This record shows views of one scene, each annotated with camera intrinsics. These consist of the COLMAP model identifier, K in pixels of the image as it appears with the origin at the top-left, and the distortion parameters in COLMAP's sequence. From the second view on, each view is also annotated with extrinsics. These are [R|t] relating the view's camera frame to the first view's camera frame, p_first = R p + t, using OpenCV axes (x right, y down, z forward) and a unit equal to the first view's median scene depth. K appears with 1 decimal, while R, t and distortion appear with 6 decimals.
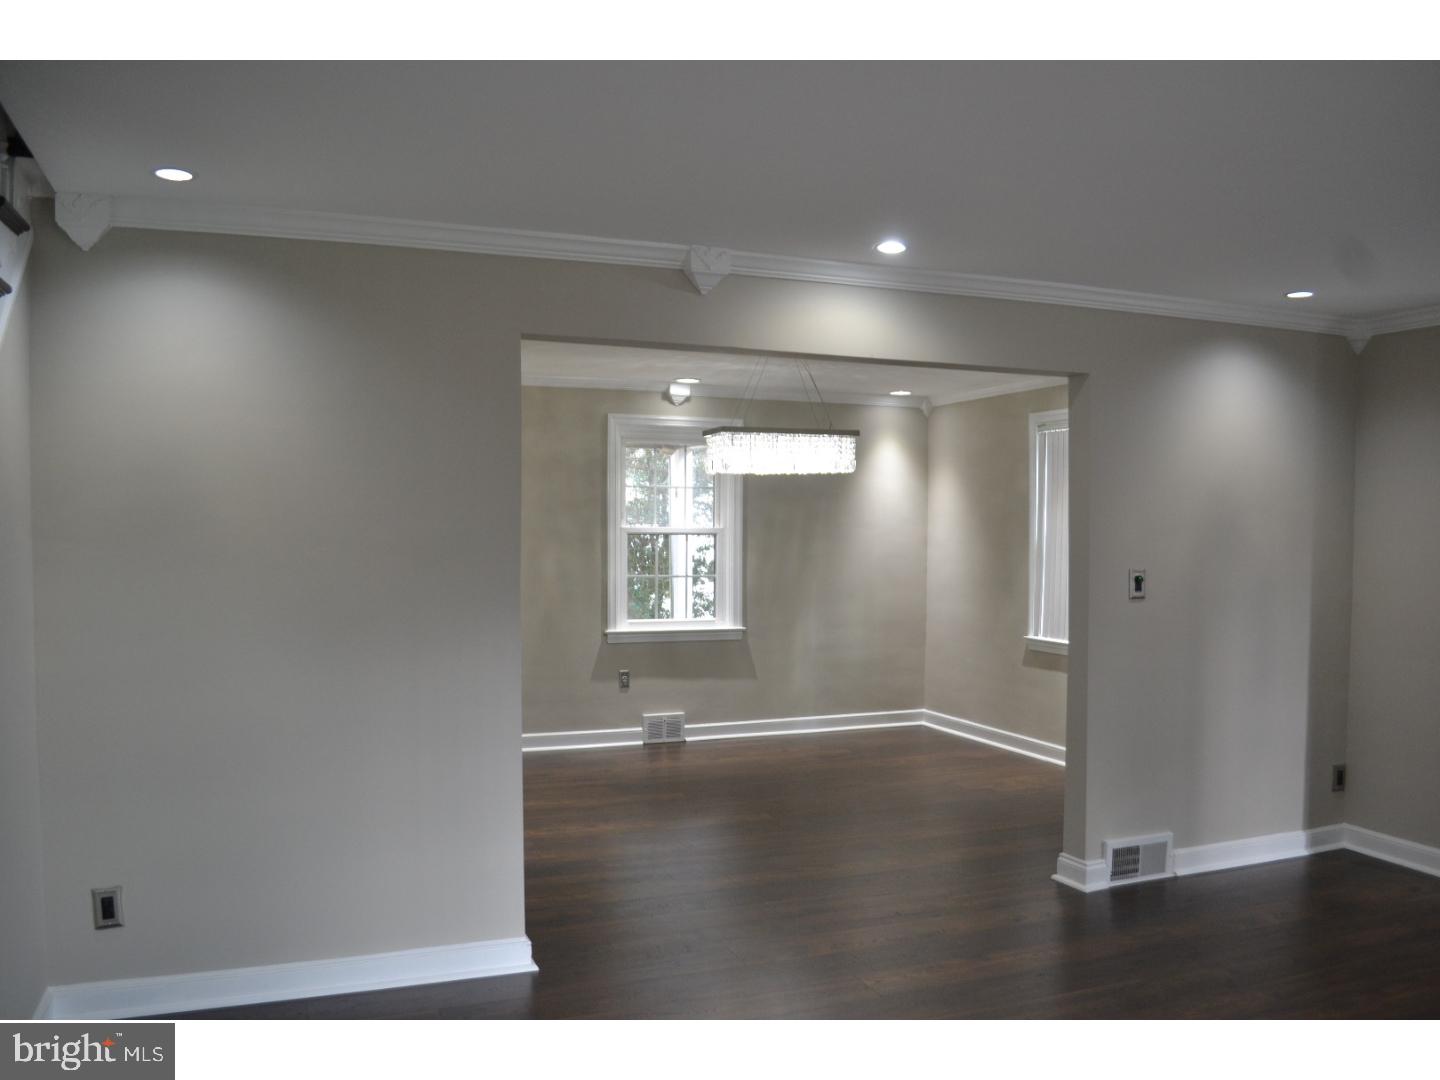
lens RADIAL K [[1168.3, 0, 722.3], [0, 1168.3, 560.3], [0, 0, 1]] dist [-0.076037, -0.001257]
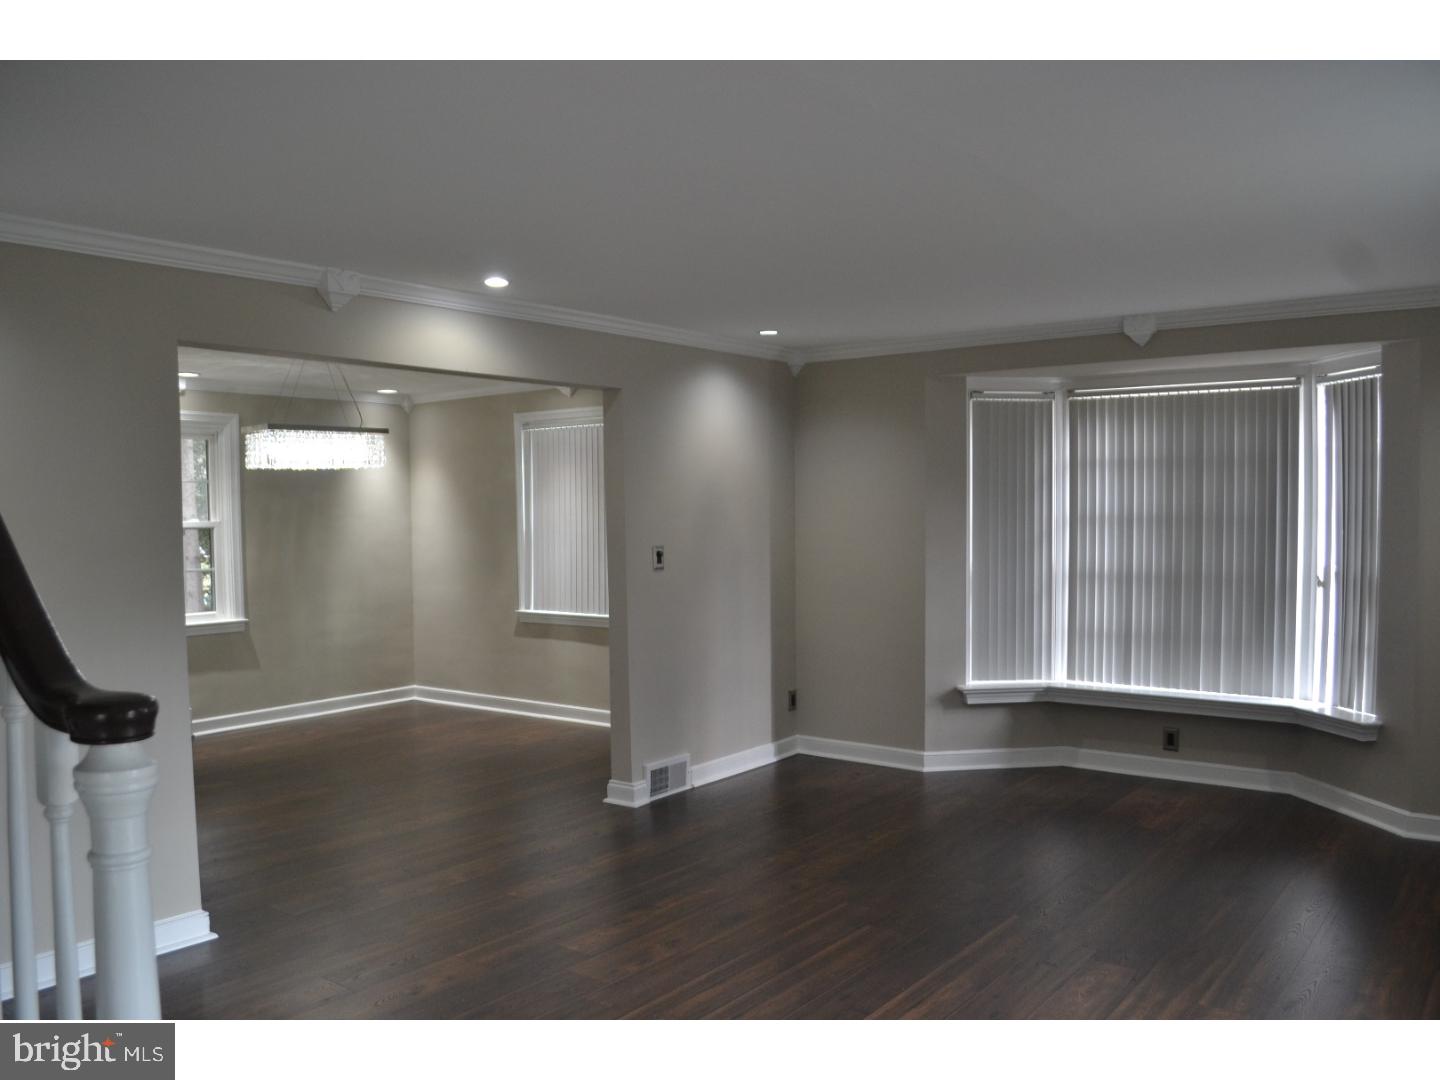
lens RADIAL K [[1168.3, 0, 722.3], [0, 1168.3, 560.3], [0, 0, 1]] dist [-0.076037, -0.001257]
pose [[0.854898, -0.039649, 0.517278, -0.218936], [0.033865, 0.999214, 0.020621, -0.000201], [-0.517689, -0.000111, 0.855569, -0.108340]]
